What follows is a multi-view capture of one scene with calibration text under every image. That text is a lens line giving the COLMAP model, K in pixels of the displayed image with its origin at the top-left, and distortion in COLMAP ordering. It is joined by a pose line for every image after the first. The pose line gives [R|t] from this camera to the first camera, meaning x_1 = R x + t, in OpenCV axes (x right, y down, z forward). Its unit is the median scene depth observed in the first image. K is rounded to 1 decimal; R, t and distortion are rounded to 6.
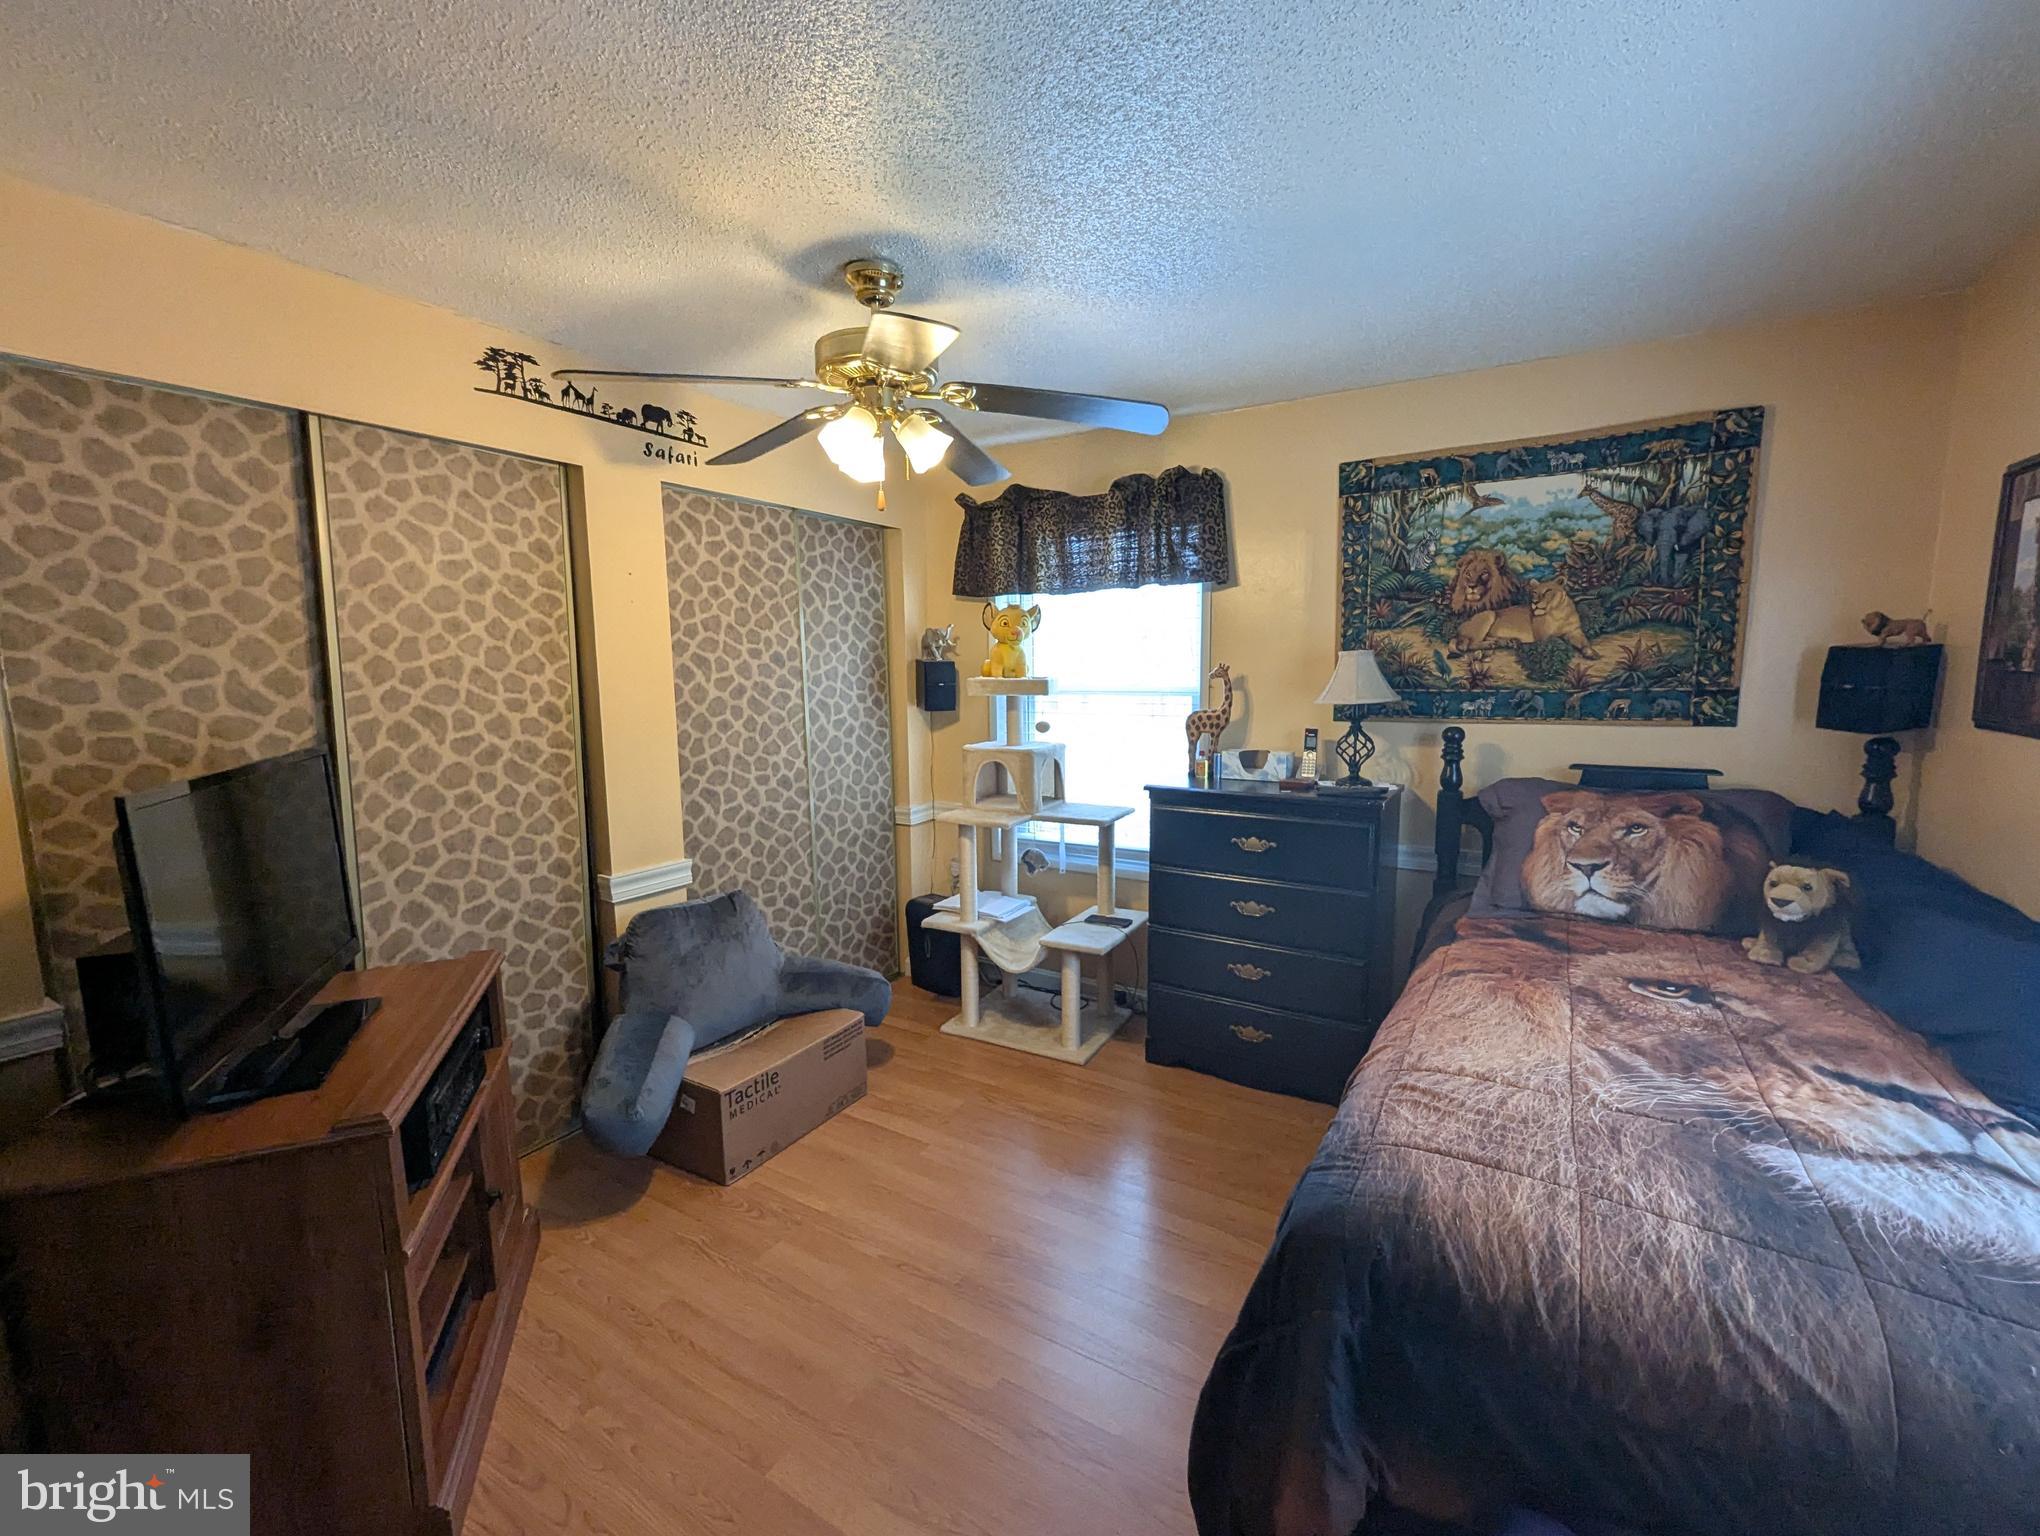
lens RADIAL K [[848.9, 0, 1021.7], [0, 848.9, 770.9], [0, 0, 1]] dist [0.002443, -0.001593]
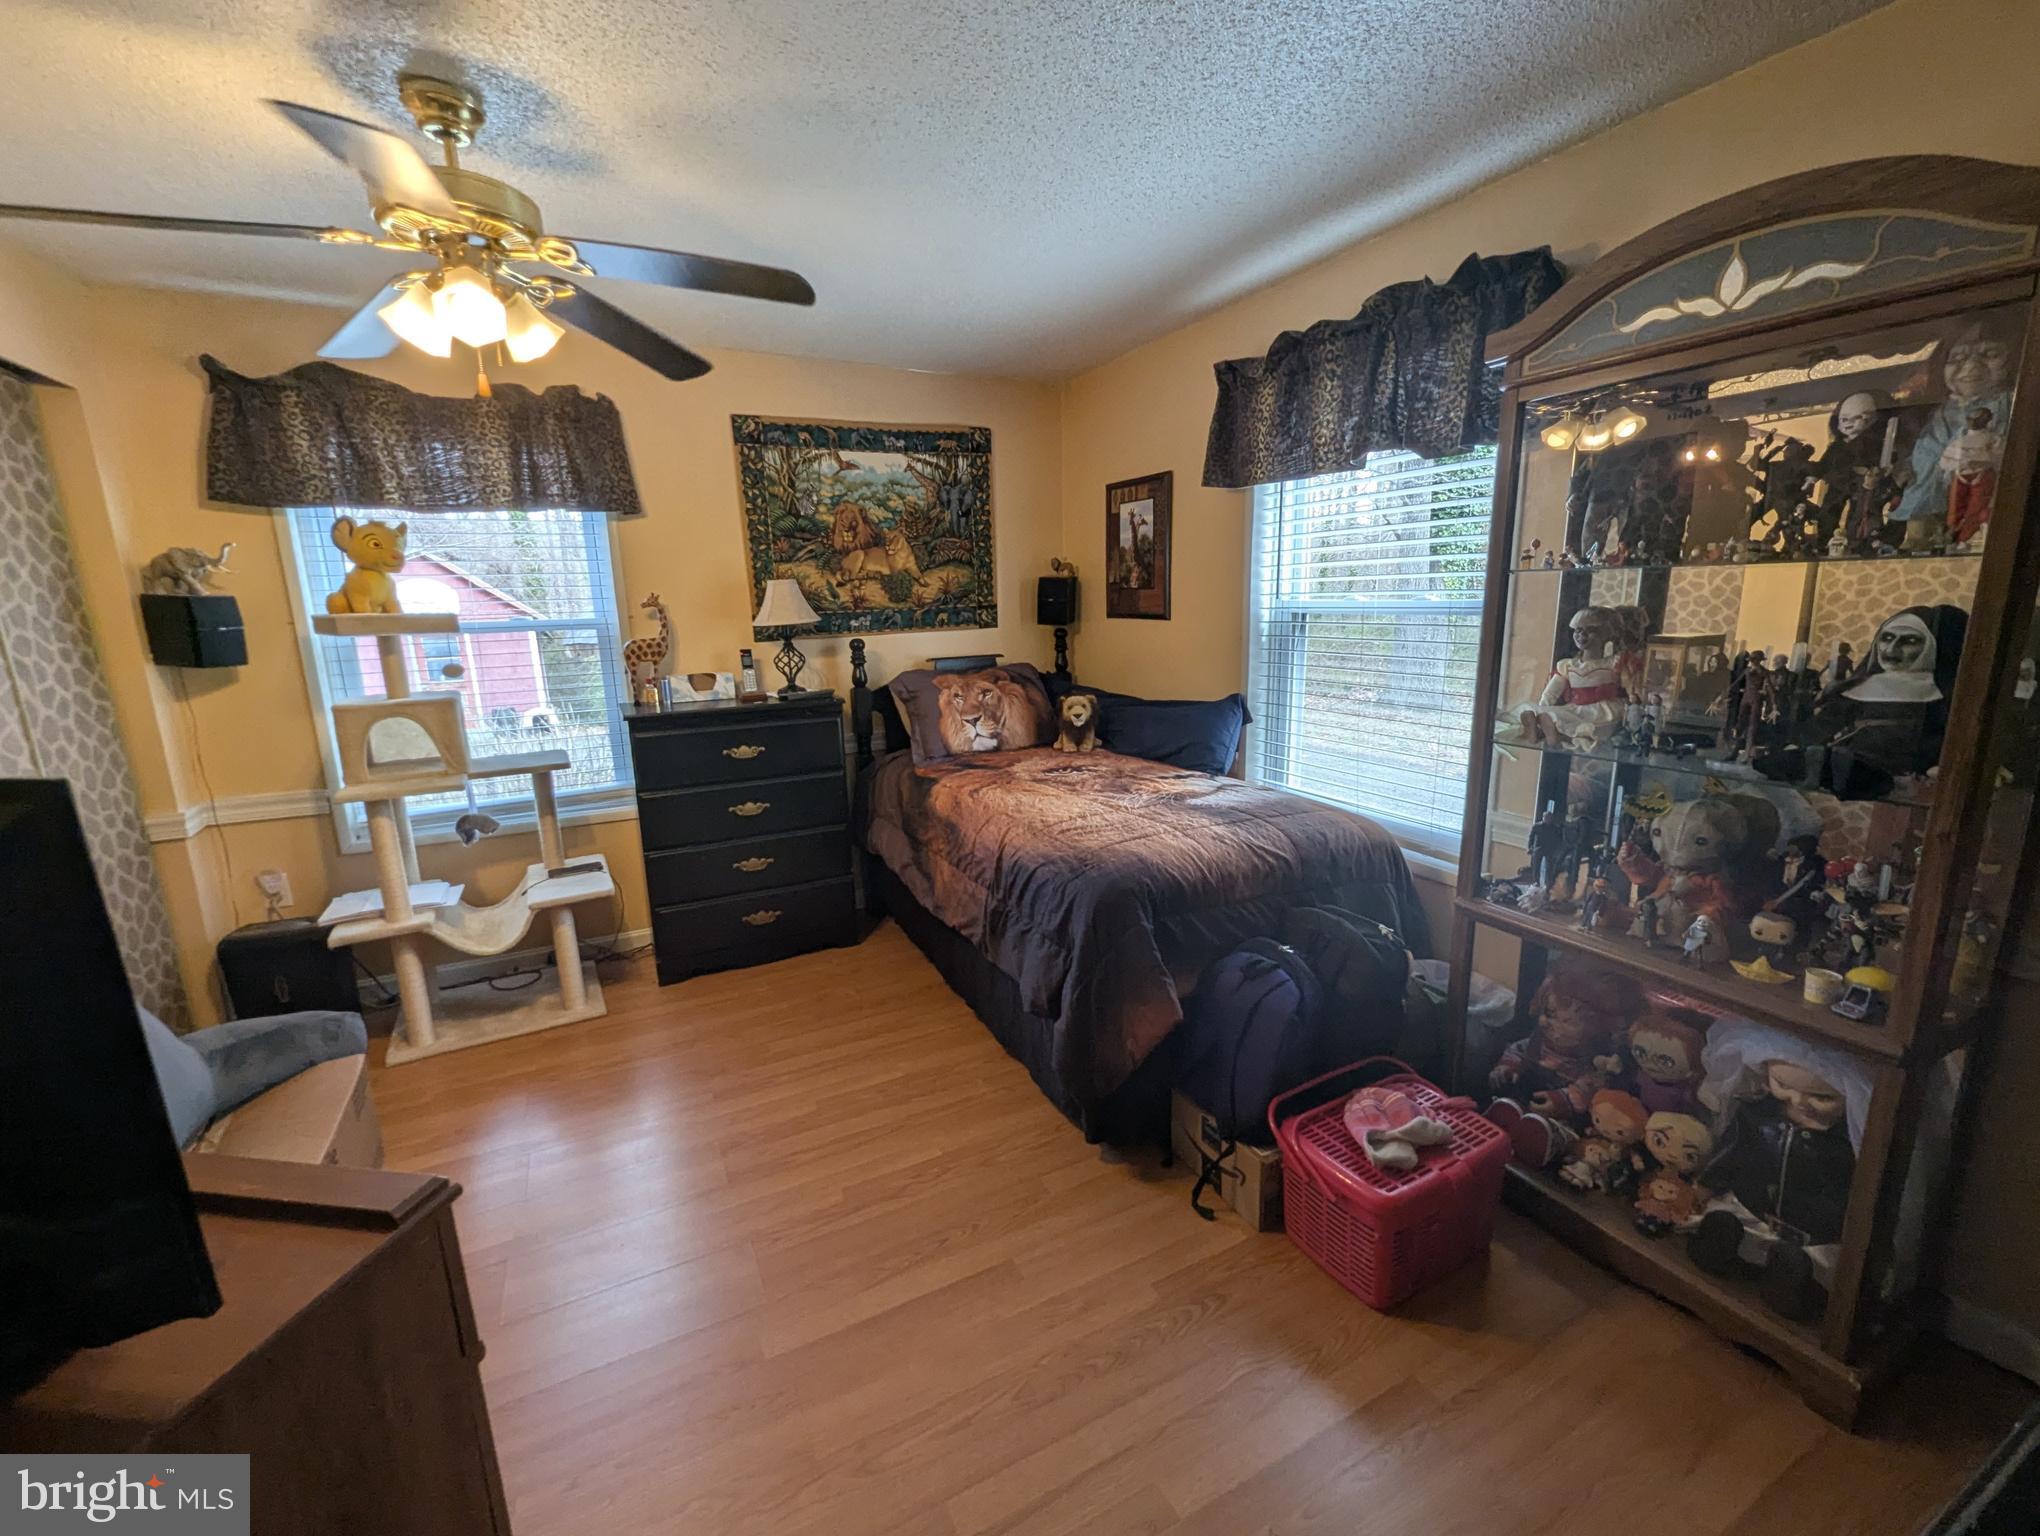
lens RADIAL K [[848.9, 0, 1024.7], [0, 848.9, 771.7], [0, 0, 1]] dist [0.002443, -0.001593]
pose [[0.521891, -0.178437, 0.834140, -0.475020], [0.129847, 0.983099, 0.129060, 0.014705], [-0.843071, 0.040955, 0.536240, 0.078529]]
